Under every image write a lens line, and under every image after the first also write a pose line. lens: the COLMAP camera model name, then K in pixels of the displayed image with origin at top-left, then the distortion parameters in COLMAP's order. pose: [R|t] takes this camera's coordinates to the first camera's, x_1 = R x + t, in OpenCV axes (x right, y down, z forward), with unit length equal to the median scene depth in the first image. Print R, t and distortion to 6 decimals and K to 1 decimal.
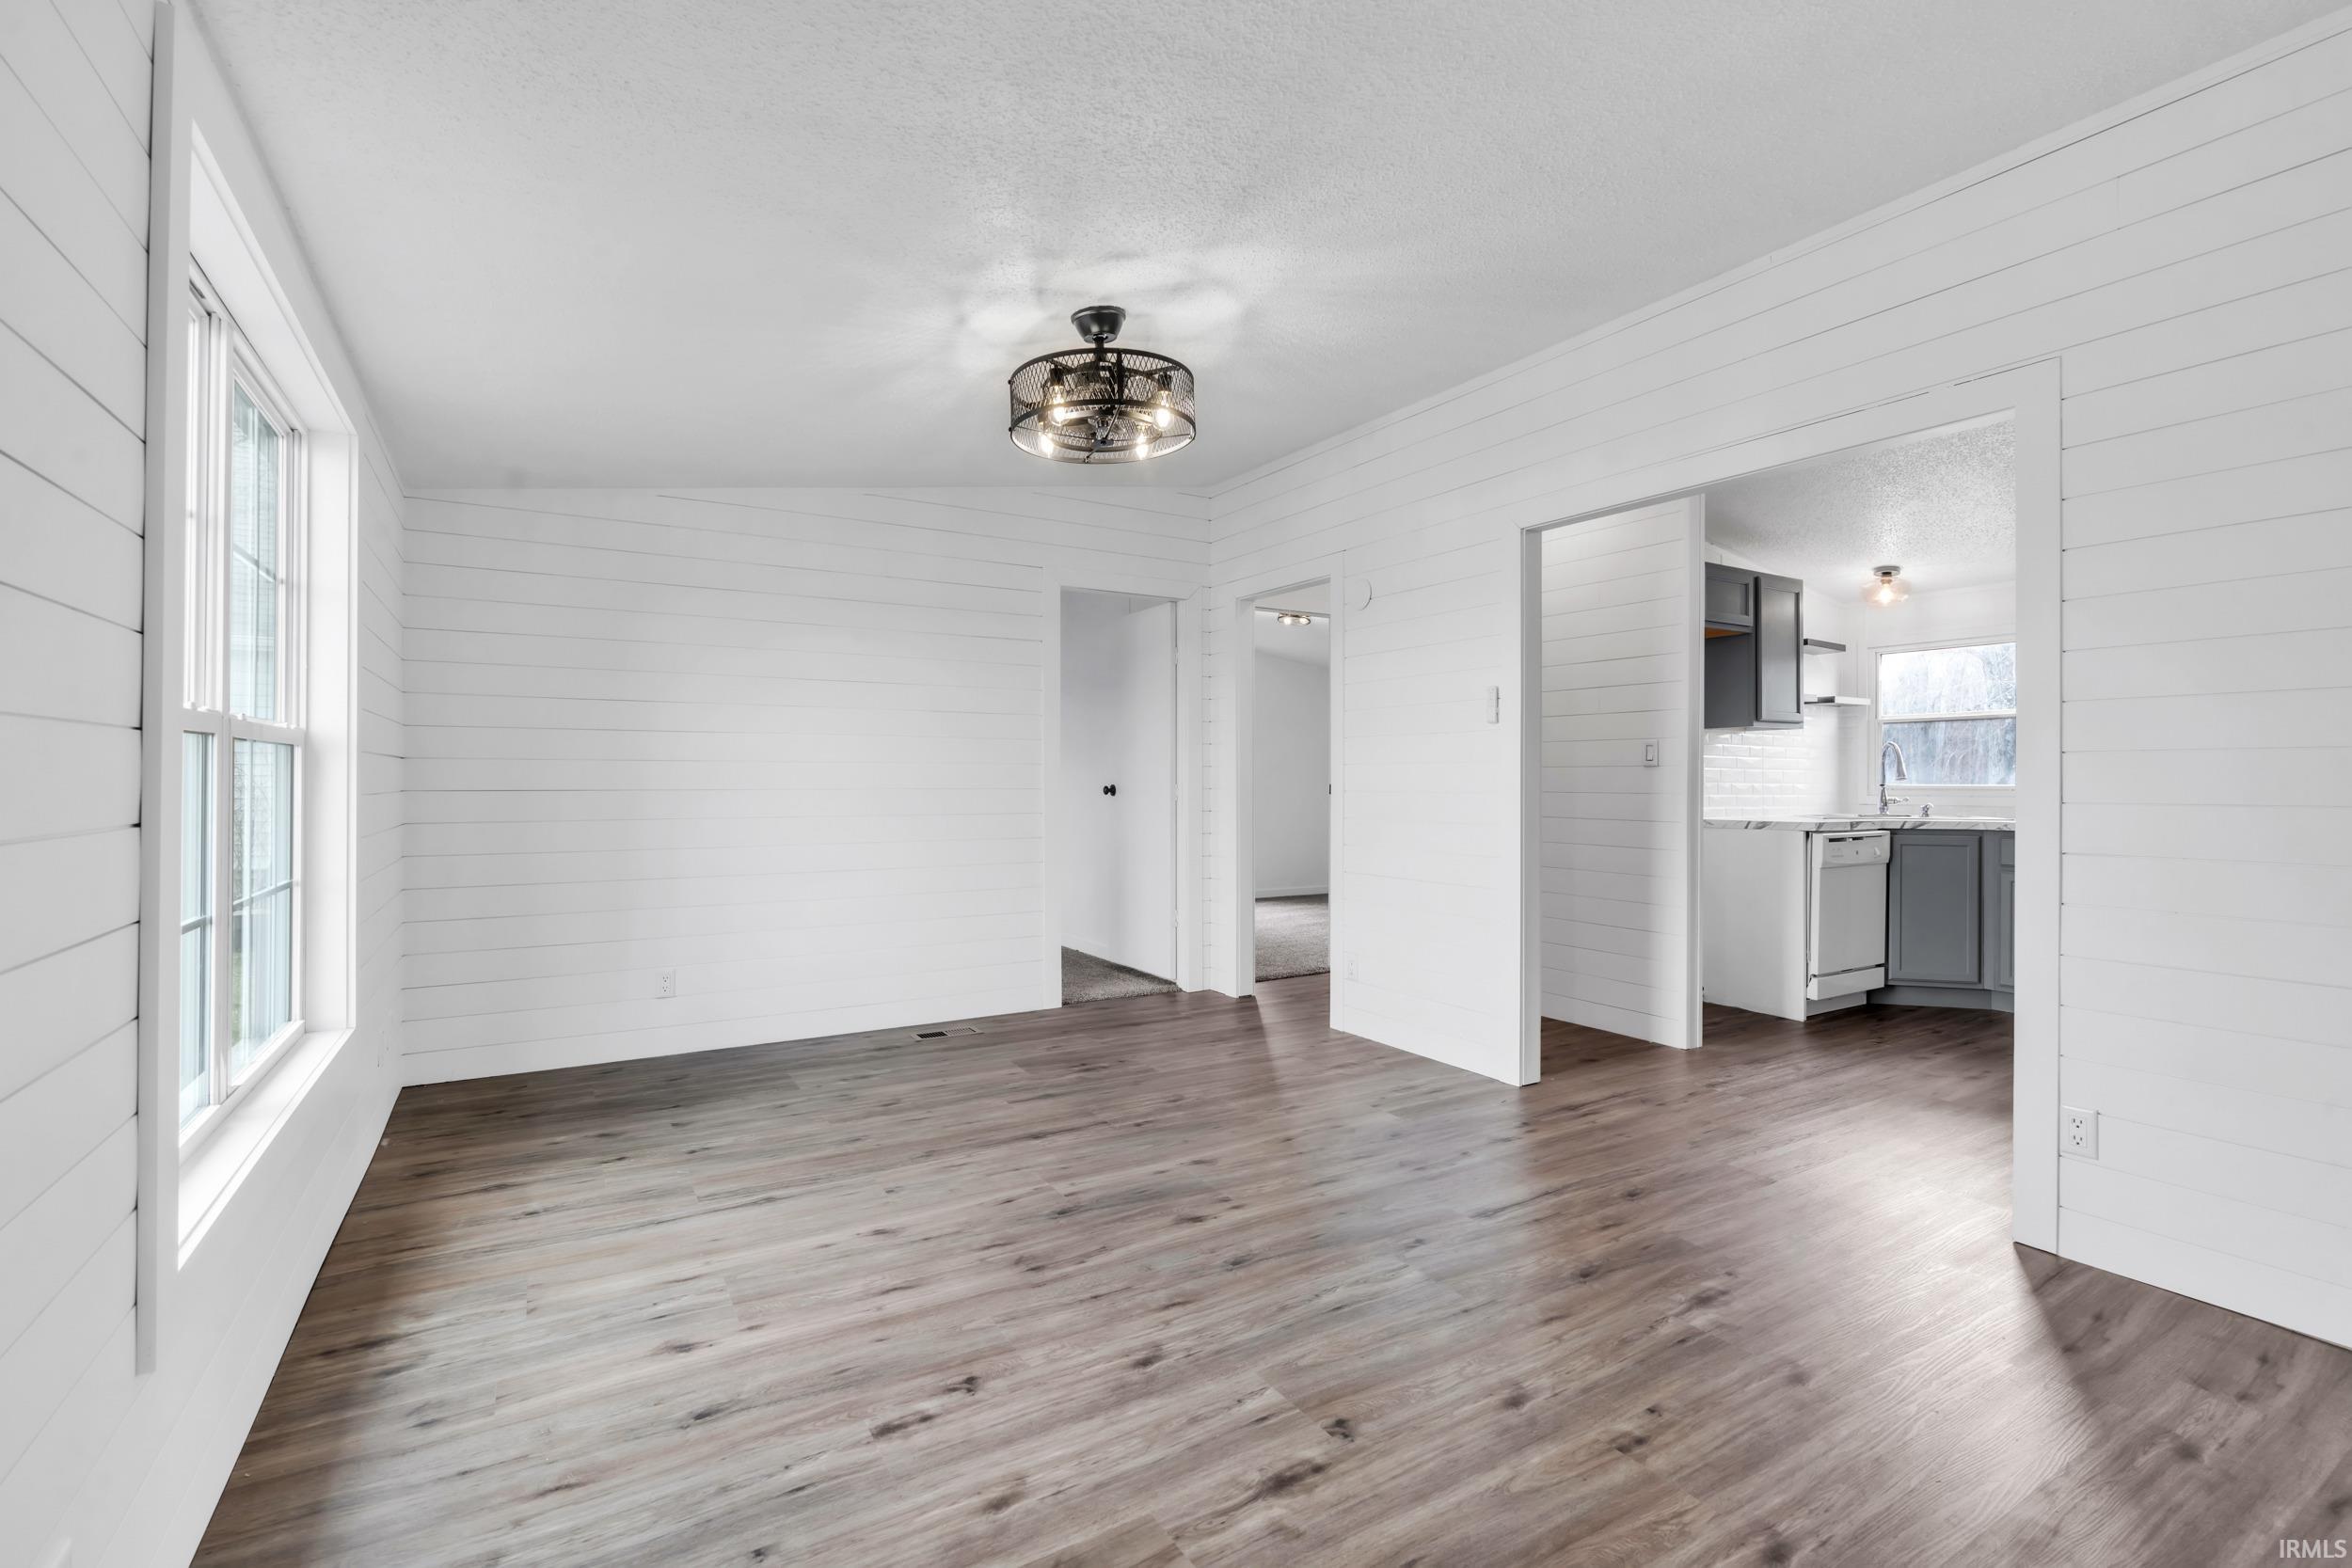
lens RADIAL K [[1056.0, 0, 1178.1], [0, 1056.0, 765.7], [0, 0, 1]] dist [-0.025735, 0.008439]
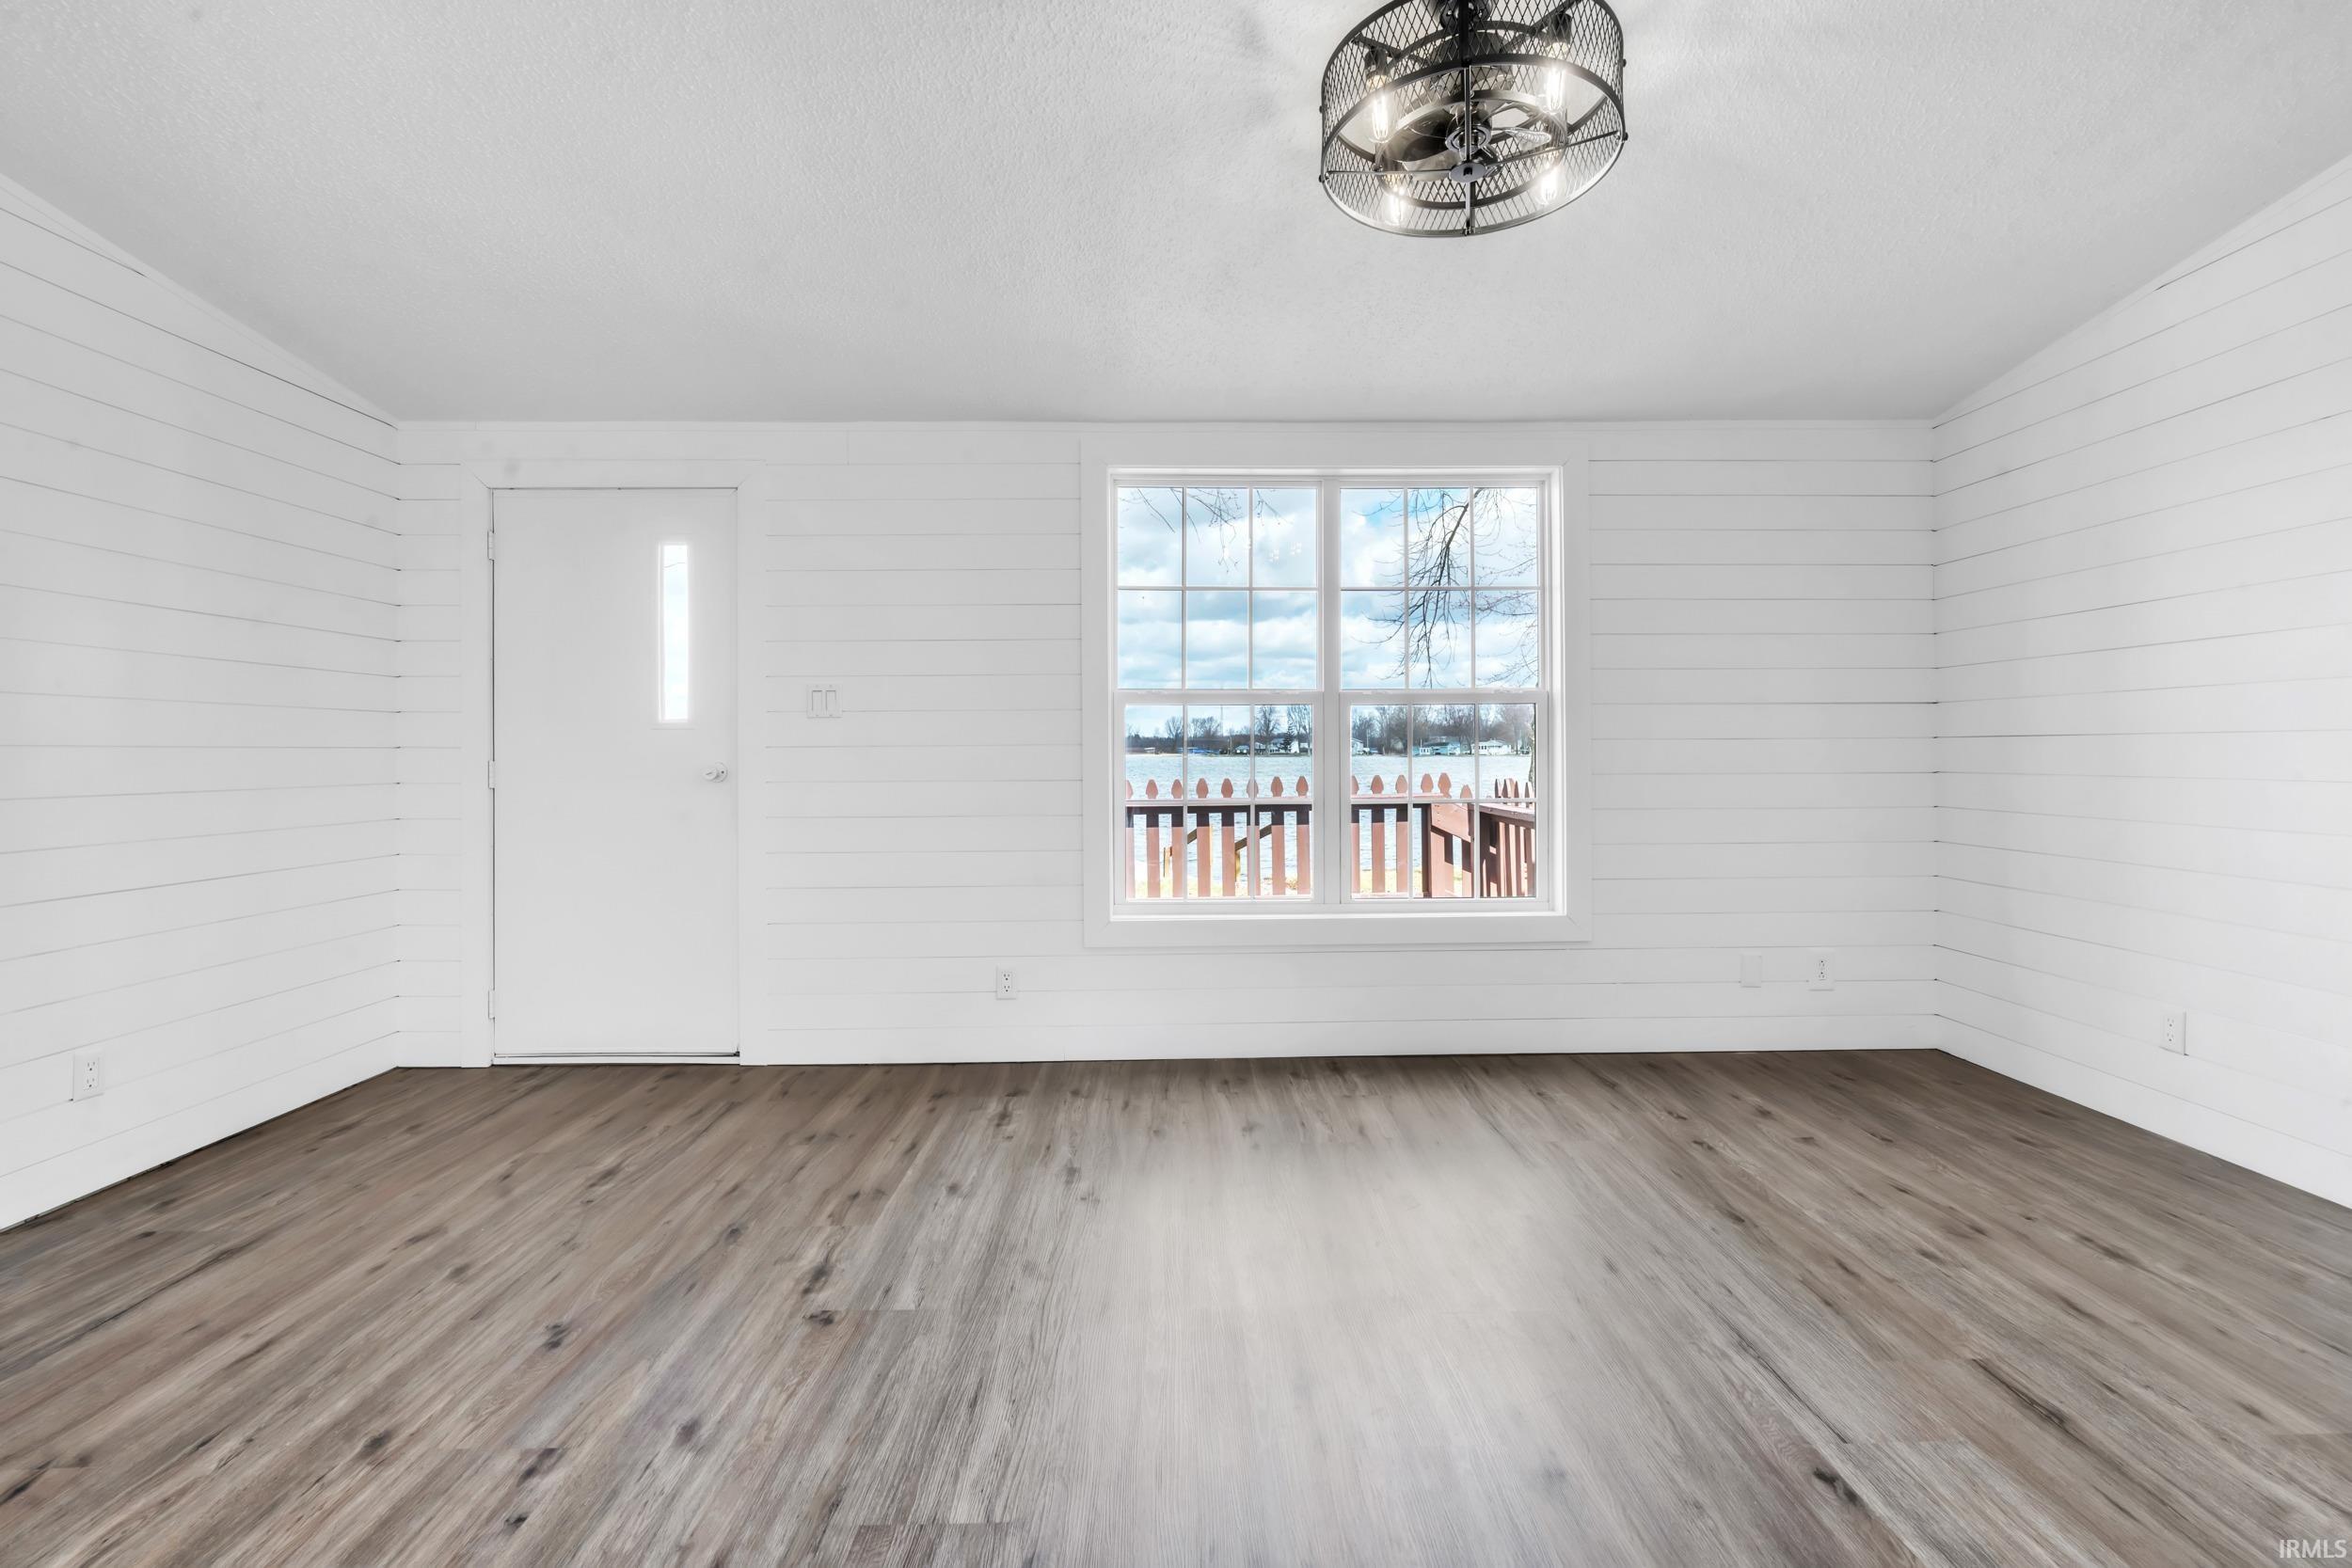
lens RADIAL K [[1056.0, 0, 1178.1], [0, 1056.0, 765.7], [0, 0, 1]] dist [-0.025735, 0.008439]
pose [[-0.505721, 0.014196, -0.862580, 0.837441], [0.012358, 0.999881, 0.009210, 0.065144], [0.862609, -0.006002, -0.505836, 1.760694]]
